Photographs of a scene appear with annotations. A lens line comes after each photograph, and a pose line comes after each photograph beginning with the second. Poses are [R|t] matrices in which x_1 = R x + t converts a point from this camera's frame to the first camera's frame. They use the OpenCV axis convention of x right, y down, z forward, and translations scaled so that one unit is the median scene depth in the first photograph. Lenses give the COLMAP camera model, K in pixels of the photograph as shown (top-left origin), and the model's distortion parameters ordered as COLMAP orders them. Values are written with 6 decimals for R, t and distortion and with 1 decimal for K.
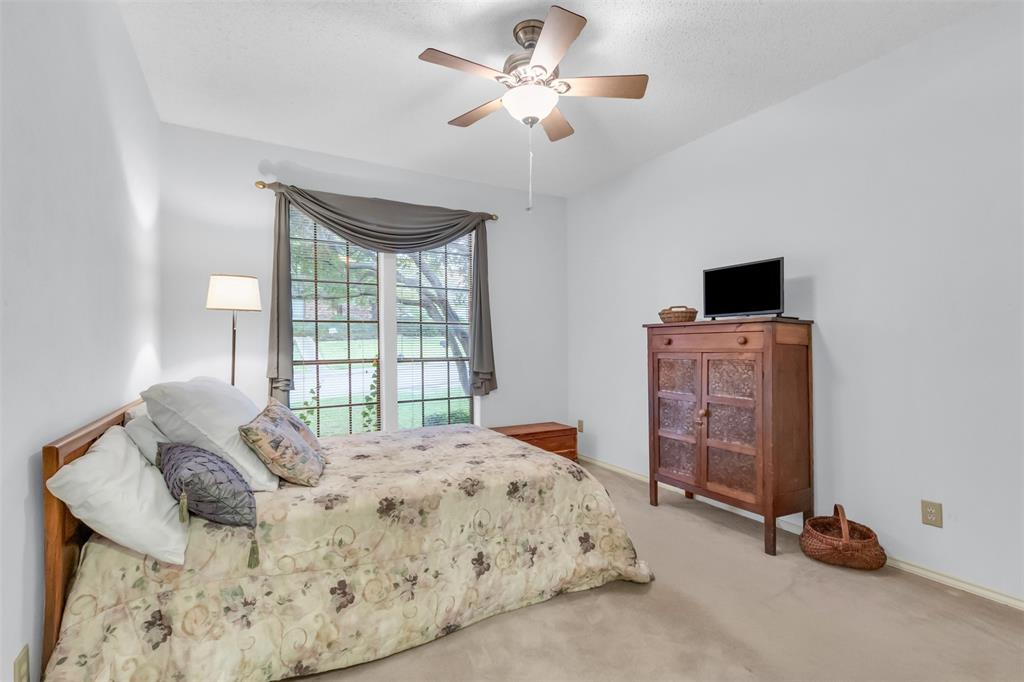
lens RADIAL K [[478.7, 0, 517.4], [0, 478.7, 341.2], [0, 0, 1]] dist [-0.009272, 0.000614]
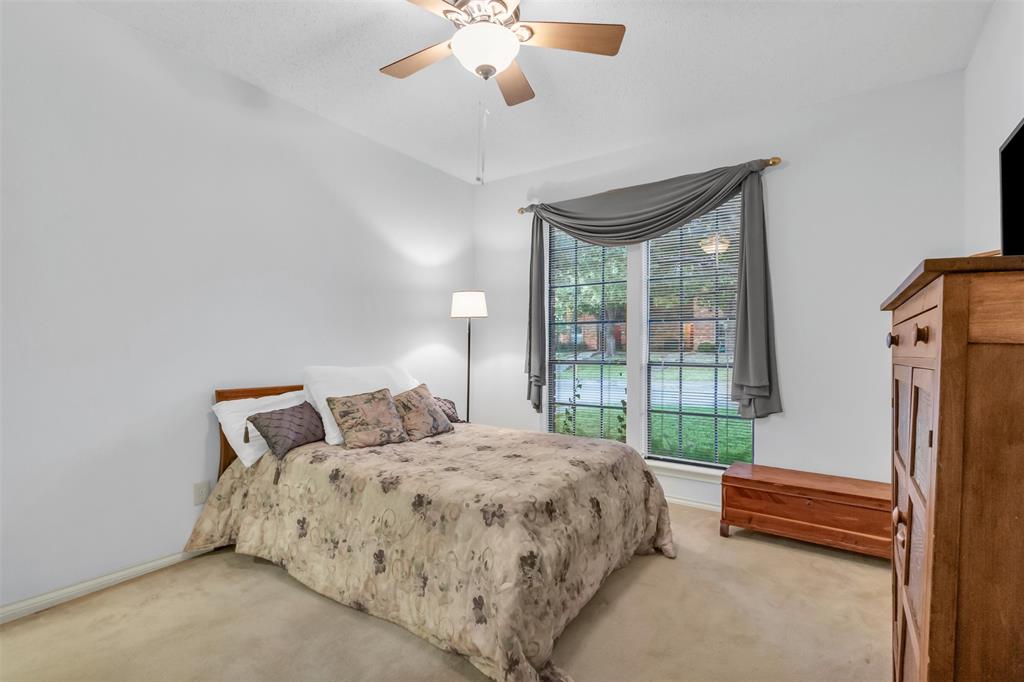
lens RADIAL K [[478.7, 0, 504.8], [0, 478.7, 342.0], [0, 0, 1]] dist [-0.009272, 0.000614]
pose [[0.420918, -0.001707, -0.907097, 0.908378], [-0.003014, 0.999990, -0.003280, 0.006995], [0.907094, 0.004115, 0.420908, 0.782636]]
